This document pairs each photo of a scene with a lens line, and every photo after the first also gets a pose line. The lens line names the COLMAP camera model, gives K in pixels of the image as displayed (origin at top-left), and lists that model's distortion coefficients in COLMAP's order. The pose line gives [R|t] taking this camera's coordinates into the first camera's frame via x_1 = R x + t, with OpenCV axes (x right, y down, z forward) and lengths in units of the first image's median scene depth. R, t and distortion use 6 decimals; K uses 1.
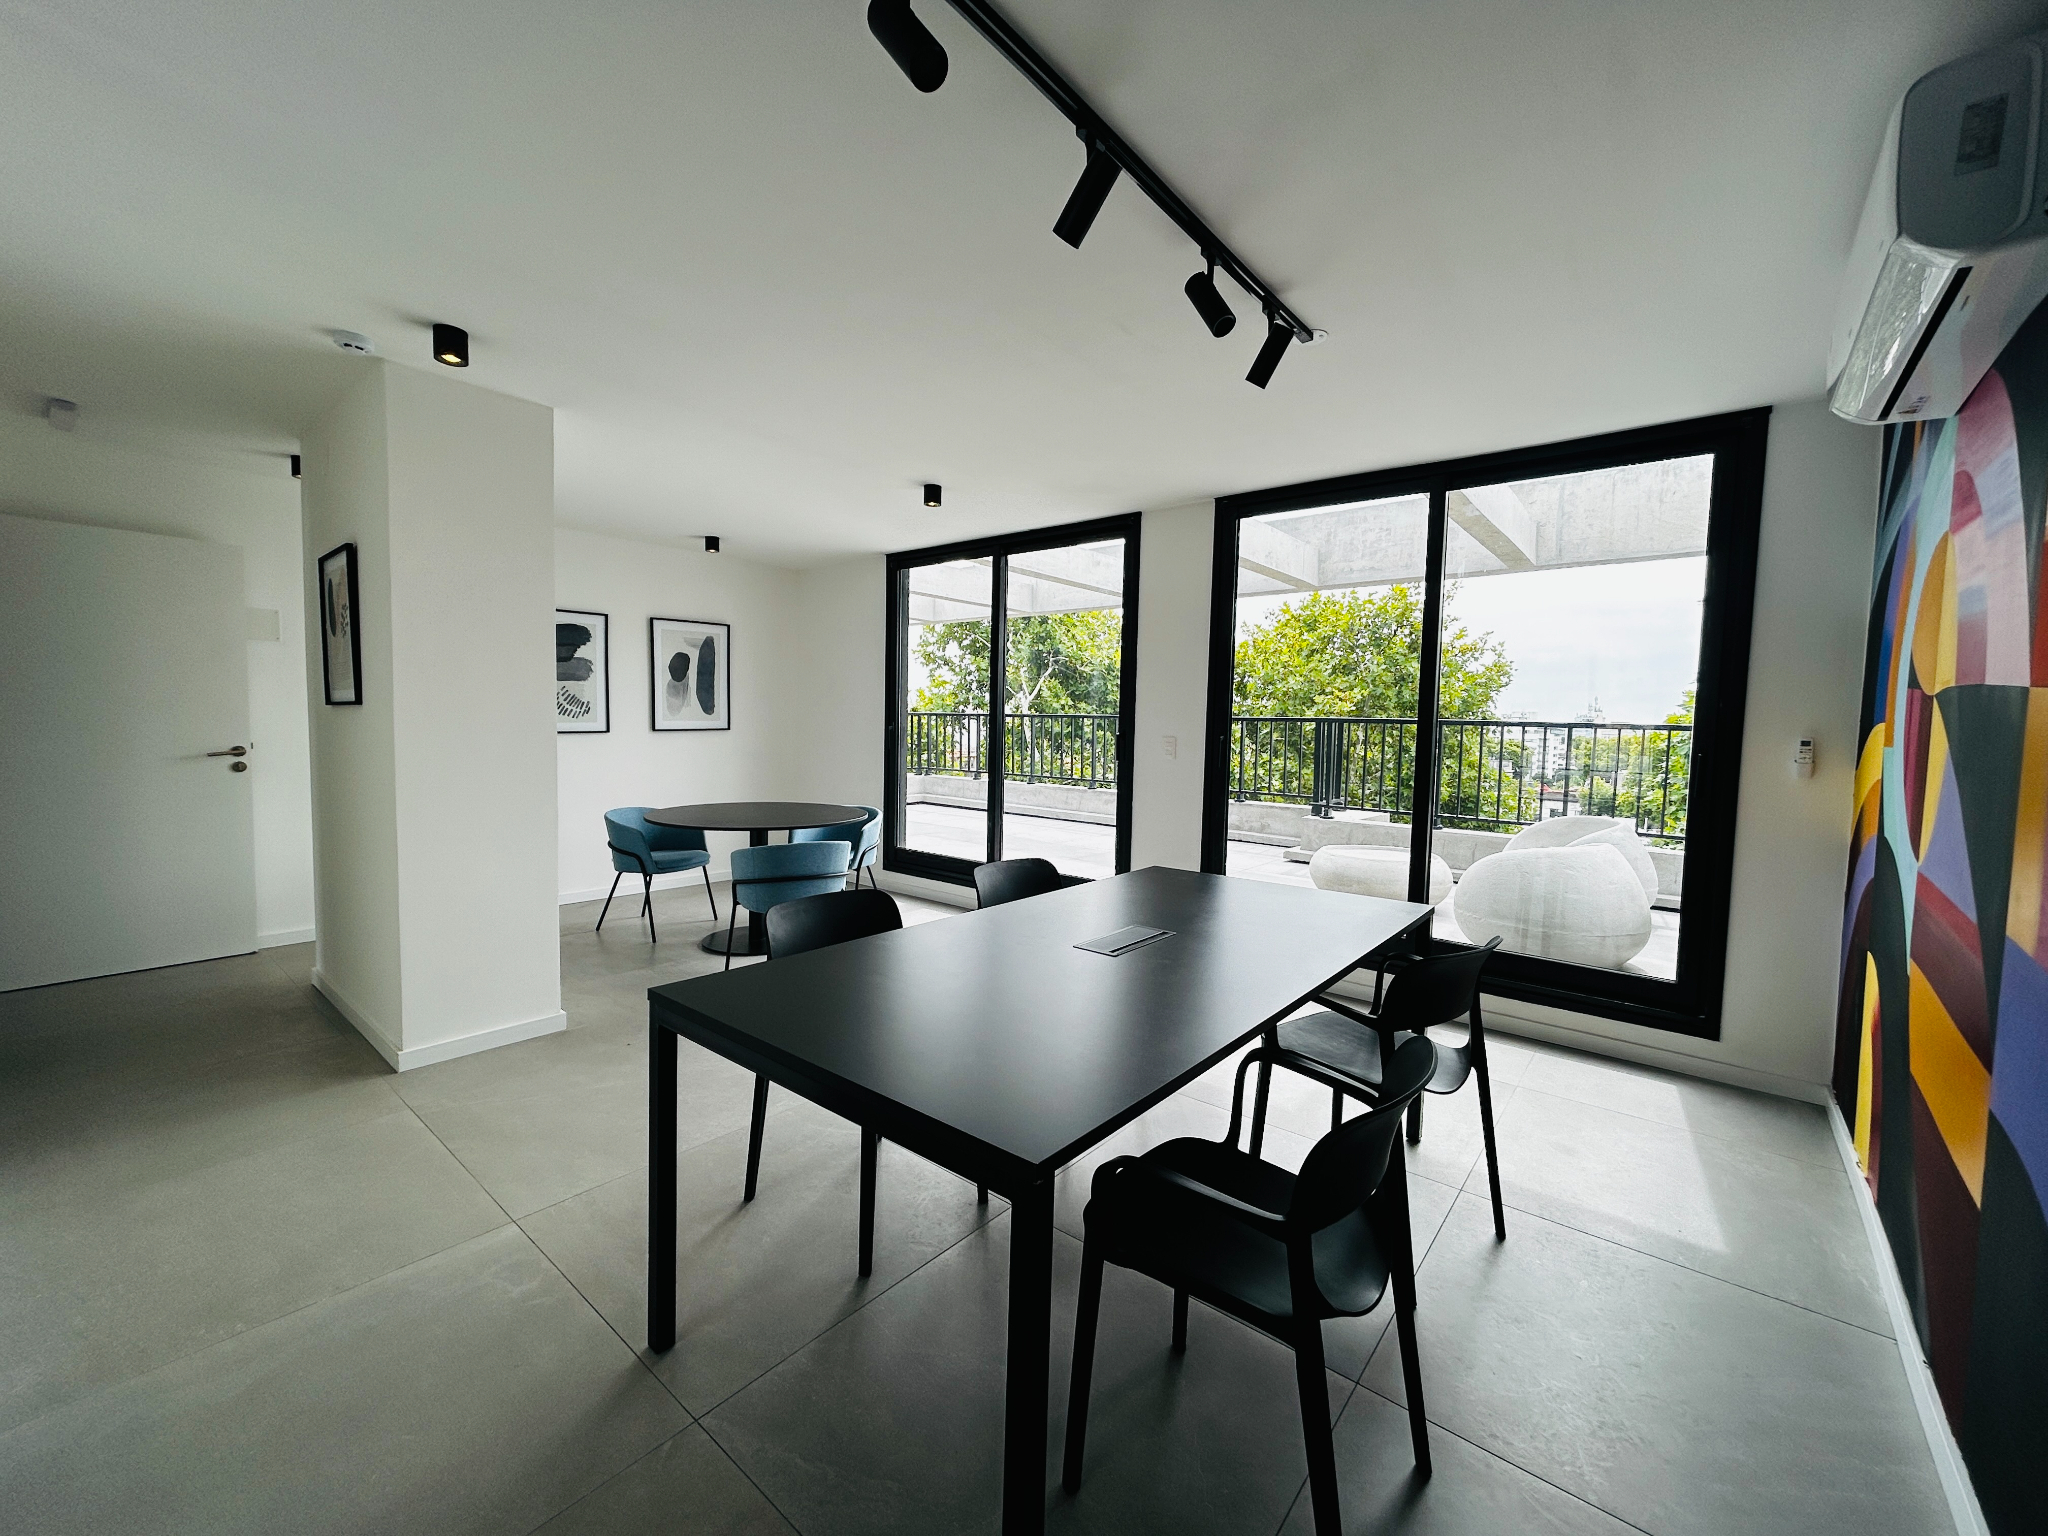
lens RADIAL K [[819.0, 0, 1020.3], [0, 819.0, 765.8], [0, 0, 1]] dist [-0.001247, 0.000654]
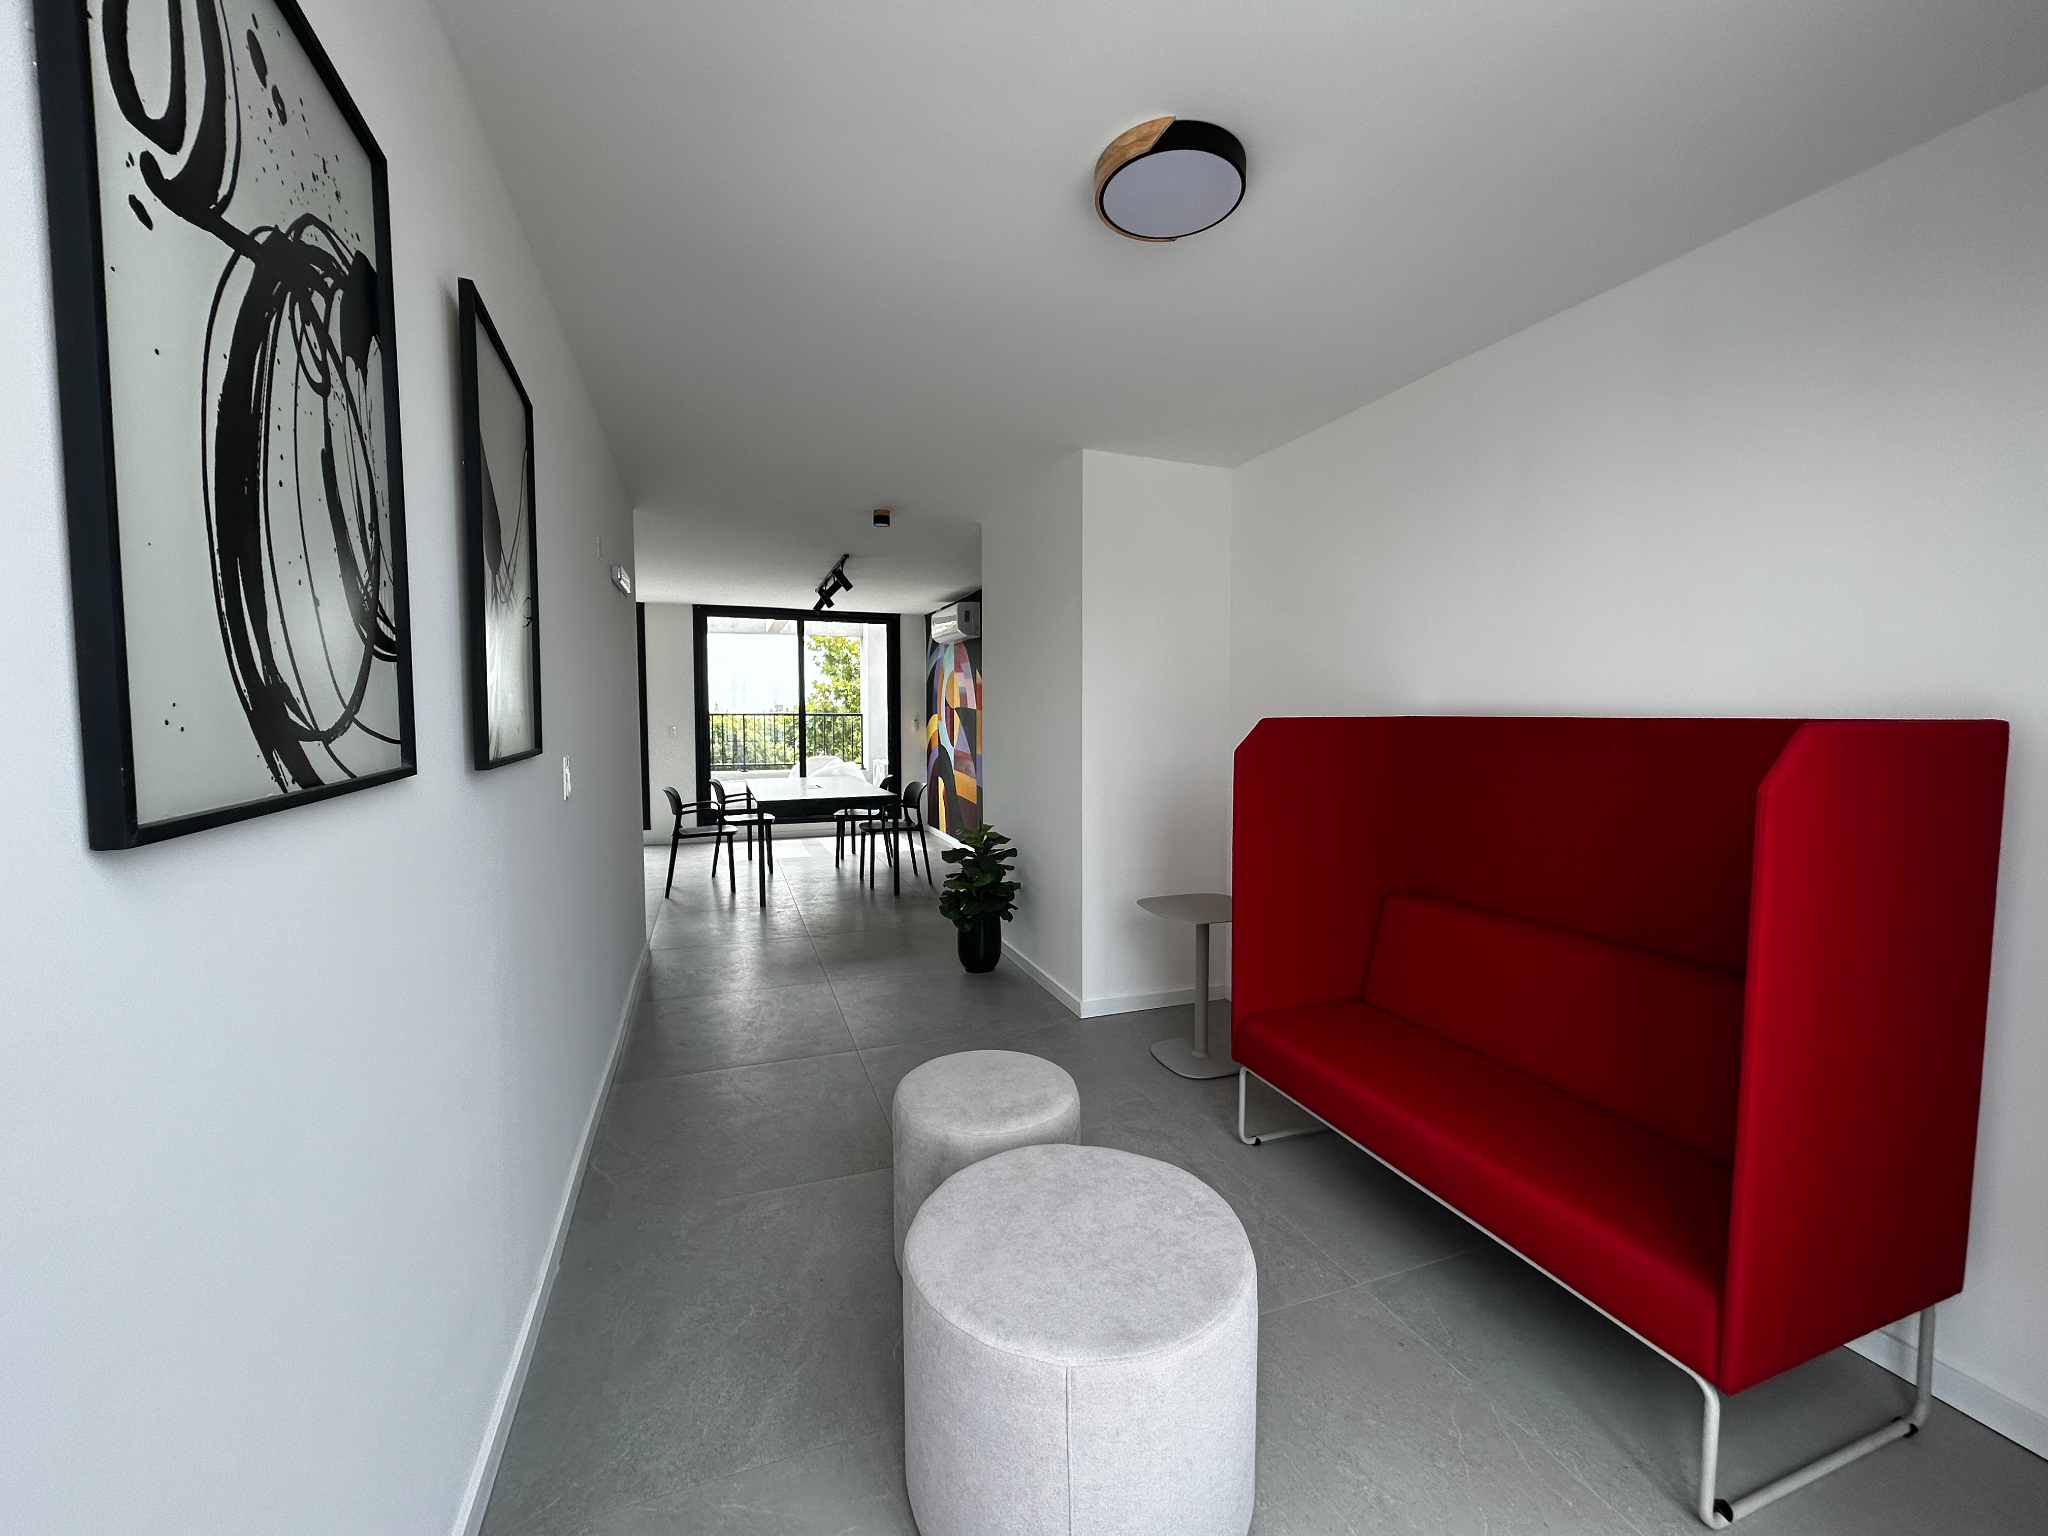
lens RADIAL K [[819.0, 0, 1014.7], [0, 819.0, 765.2], [0, 0, 1]] dist [-0.001247, 0.000654]
pose [[0.498698, -0.077962, 0.863263, -0.836351], [0.062451, 0.996590, 0.053925, -0.000218], [-0.864523, 0.027020, 0.501866, -0.485285]]
